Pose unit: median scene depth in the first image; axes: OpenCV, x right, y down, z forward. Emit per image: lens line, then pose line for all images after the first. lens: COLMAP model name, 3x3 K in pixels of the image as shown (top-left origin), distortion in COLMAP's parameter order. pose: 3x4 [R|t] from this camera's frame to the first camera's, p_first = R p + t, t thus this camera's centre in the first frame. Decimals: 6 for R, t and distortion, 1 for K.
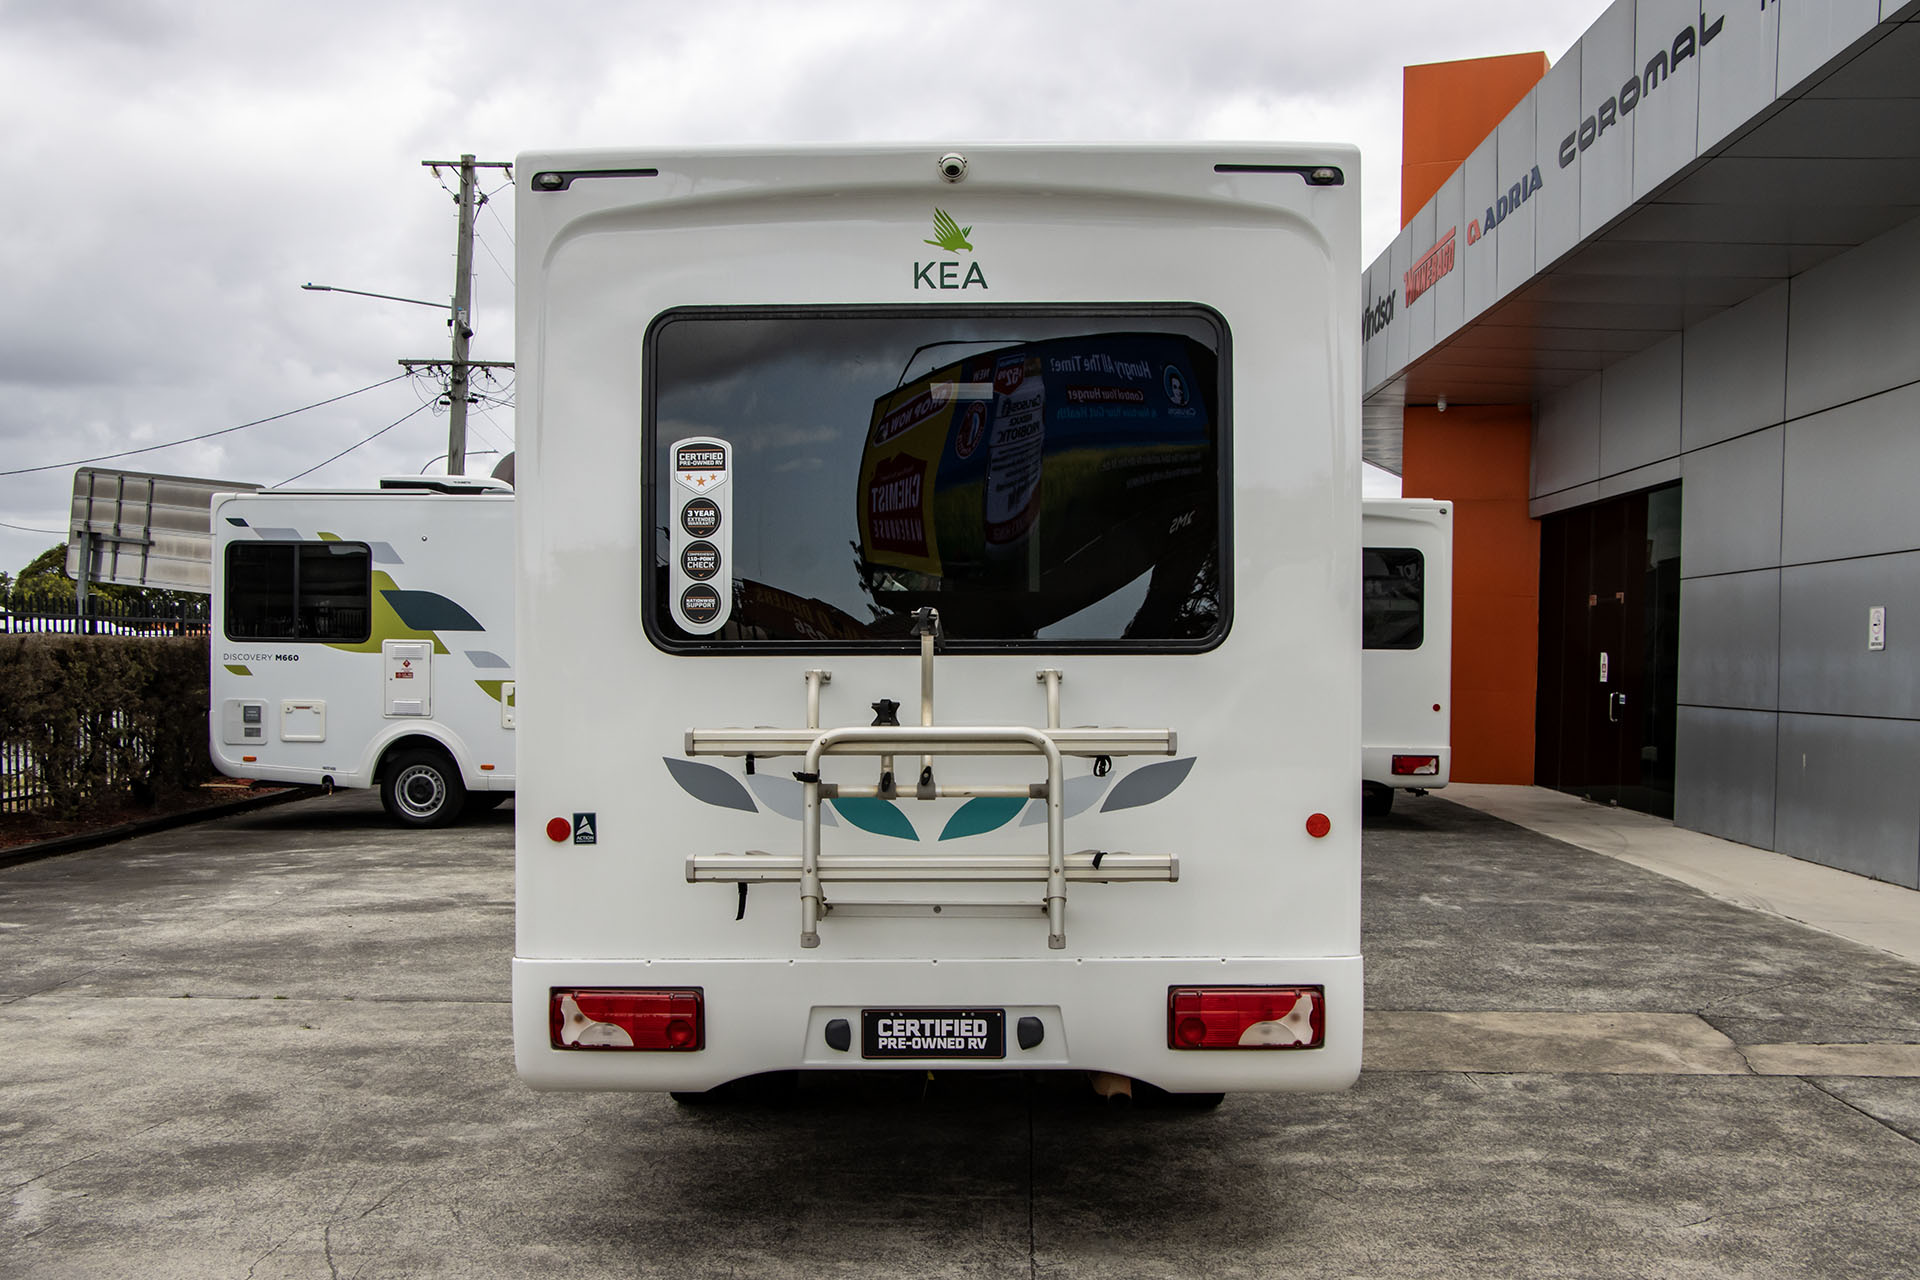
lens RADIAL K [[2048.2, 0, 957.9], [0, 2048.2, 663.1], [0, 0, 1]] dist [-0.110440, 0.003619]
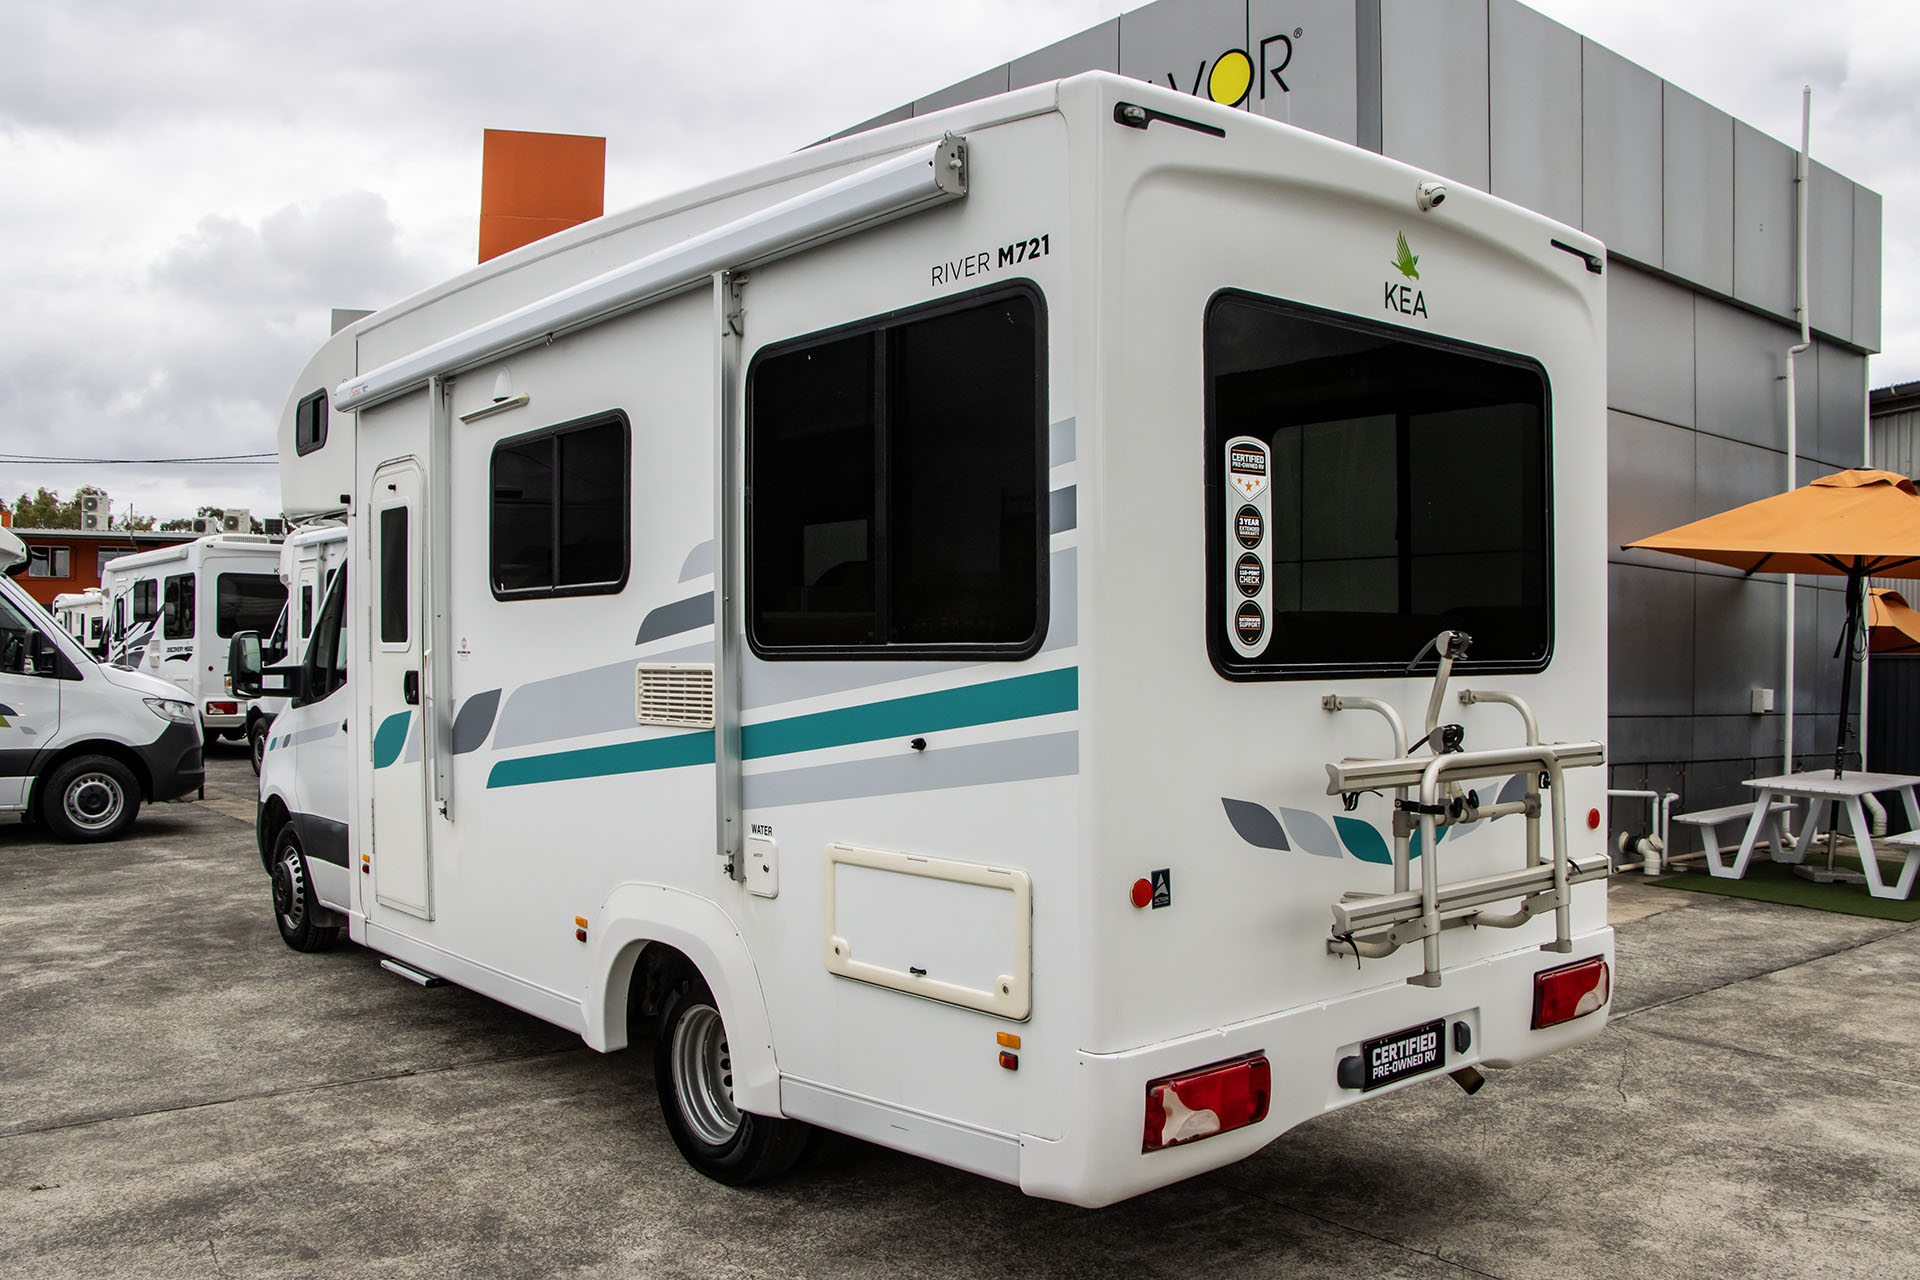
lens RADIAL K [[1570.4, 0, 960.0], [0, 1570.4, 640.0], [0, 0, 1]] dist [-0.191109, 0.169788]
pose [[0.770309, 0.003267, 0.637662, -0.657956], [-0.001997, 0.999994, -0.002710, -0.019597], [-0.637668, 0.000814, 0.770311, 0.556887]]
